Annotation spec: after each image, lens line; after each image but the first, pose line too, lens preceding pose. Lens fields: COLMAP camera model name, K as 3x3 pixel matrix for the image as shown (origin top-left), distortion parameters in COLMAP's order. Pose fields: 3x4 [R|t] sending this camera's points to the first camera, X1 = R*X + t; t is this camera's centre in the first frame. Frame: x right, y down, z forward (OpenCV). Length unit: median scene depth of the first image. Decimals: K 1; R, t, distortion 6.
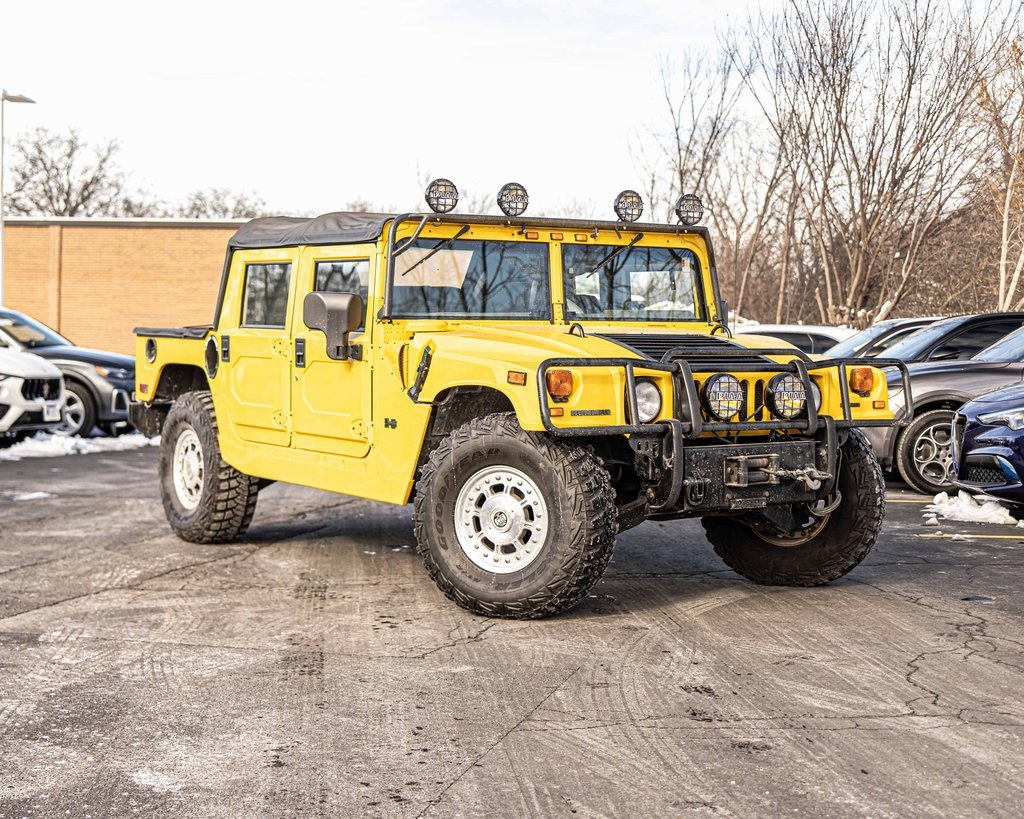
lens RADIAL K [[1749.5, 0, 512.0], [0, 1749.5, 409.5], [0, 0, 1]] dist [0.026971, 0.040646]
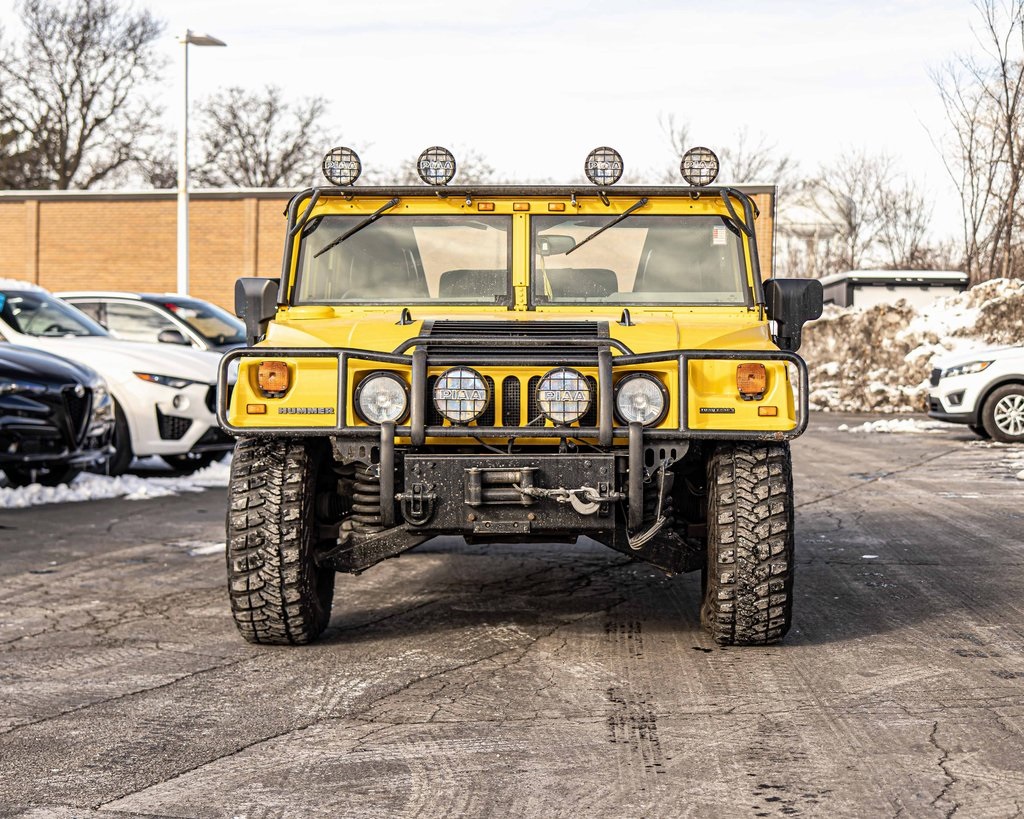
lens RADIAL K [[1990.0, 0, 512.0], [0, 1990.0, 409.5], [0, 0, 1]] dist [-0.006122, 0.269255]
pose [[0.992009, -0.005330, -0.126055, -0.028979], [0.005315, 0.999986, -0.000460, -0.004911], [0.126056, -0.000213, 0.992023, 0.121312]]
